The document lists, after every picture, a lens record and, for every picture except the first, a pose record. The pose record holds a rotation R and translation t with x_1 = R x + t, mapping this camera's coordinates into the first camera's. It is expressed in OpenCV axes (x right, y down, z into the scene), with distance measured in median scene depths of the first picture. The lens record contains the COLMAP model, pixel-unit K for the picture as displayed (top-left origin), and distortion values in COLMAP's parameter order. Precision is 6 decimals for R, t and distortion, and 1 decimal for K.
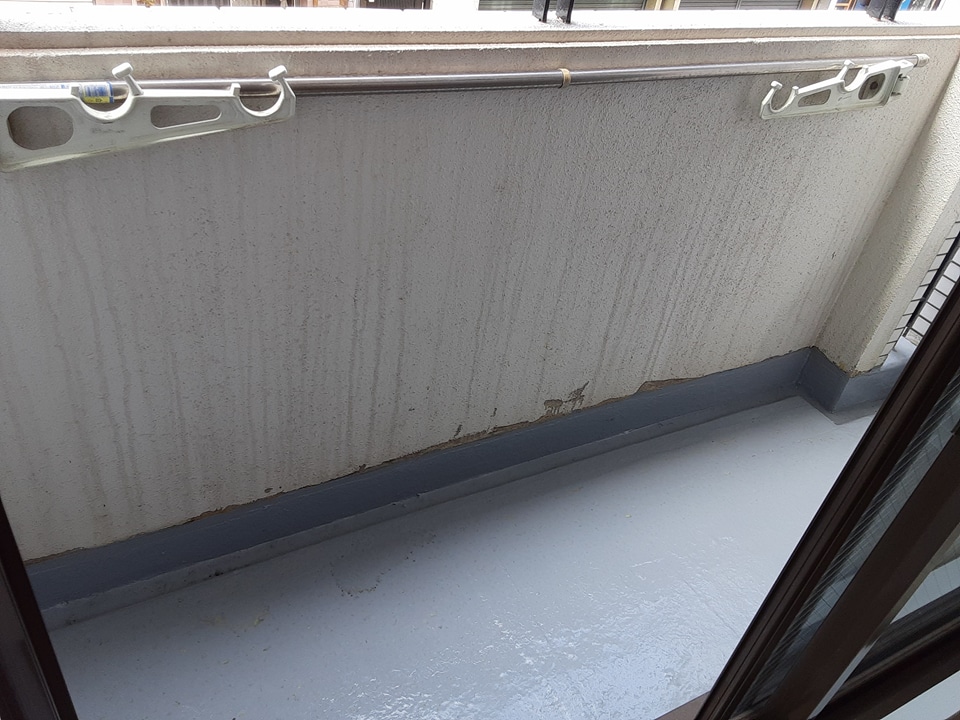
lens RADIAL K [[773.9, 0, 474.4], [0, 773.9, 369.8], [0, 0, 1]] dist [0.086215, -0.117598]
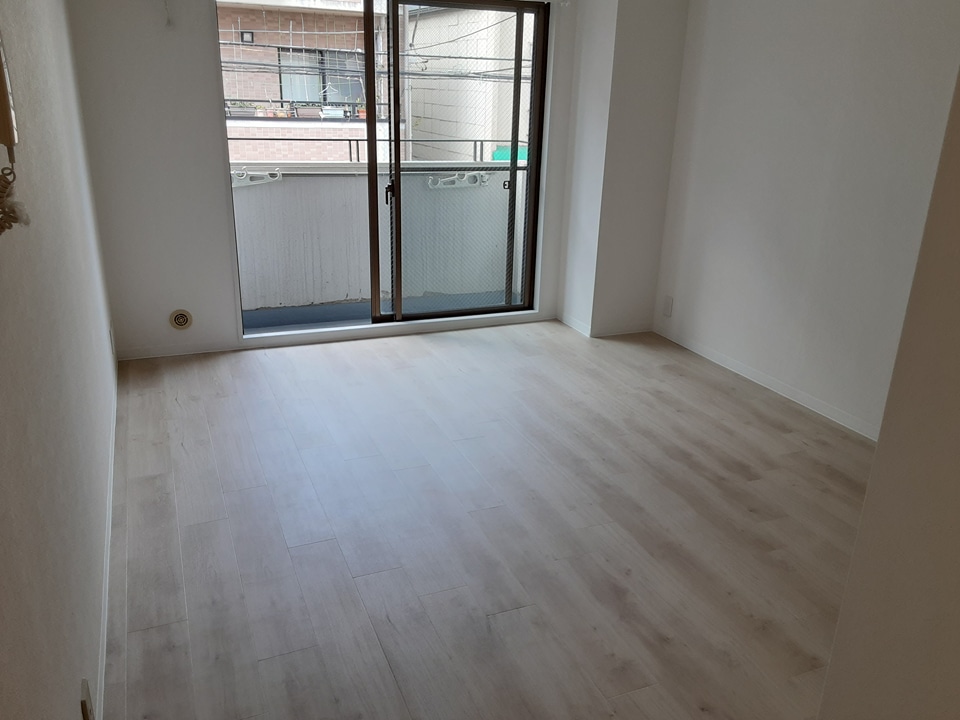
lens RADIAL K [[773.9, 0, 474.9], [0, 773.9, 366.5], [0, 0, 1]] dist [0.086215, -0.117598]
pose [[0.989466, -0.068907, -0.127317, 1.000560], [0.023724, 0.944746, -0.326943, 1.599815], [0.142811, 0.320478, 0.936429, -1.966135]]
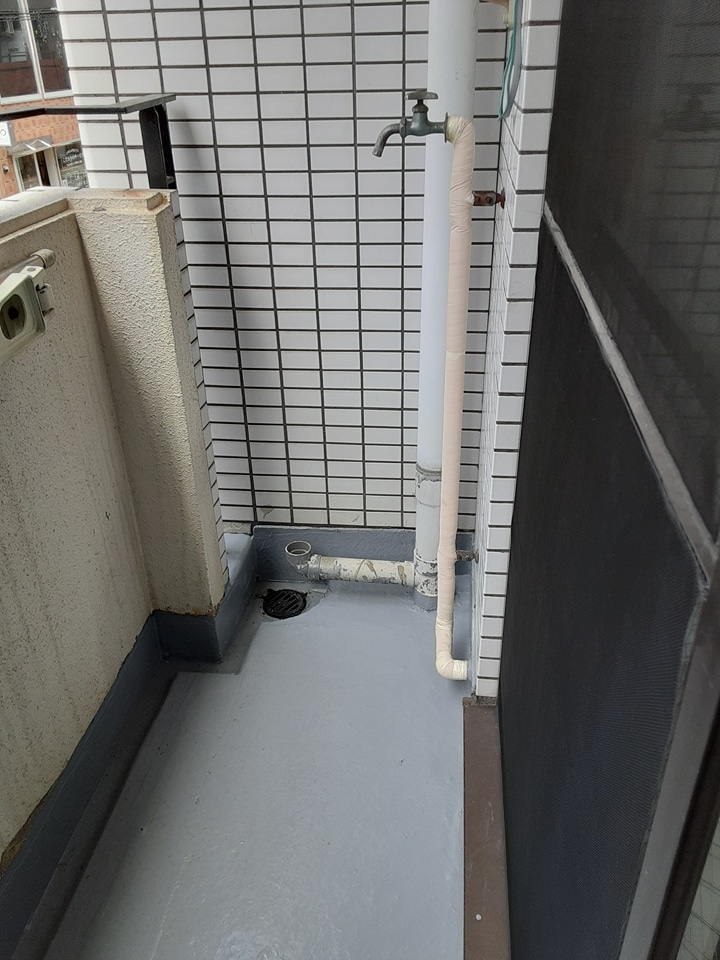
lens RADIAL K [[773.9, 0, 359.6], [0, 773.9, 483.4], [0, 0, 1]] dist [0.086215, -0.117598]
pose [[0.565026, -0.524848, 0.636616, 0.199043], [0.583781, 0.799564, 0.141056, -0.195431], [-0.583048, 0.291944, 0.758171, 0.418430]]
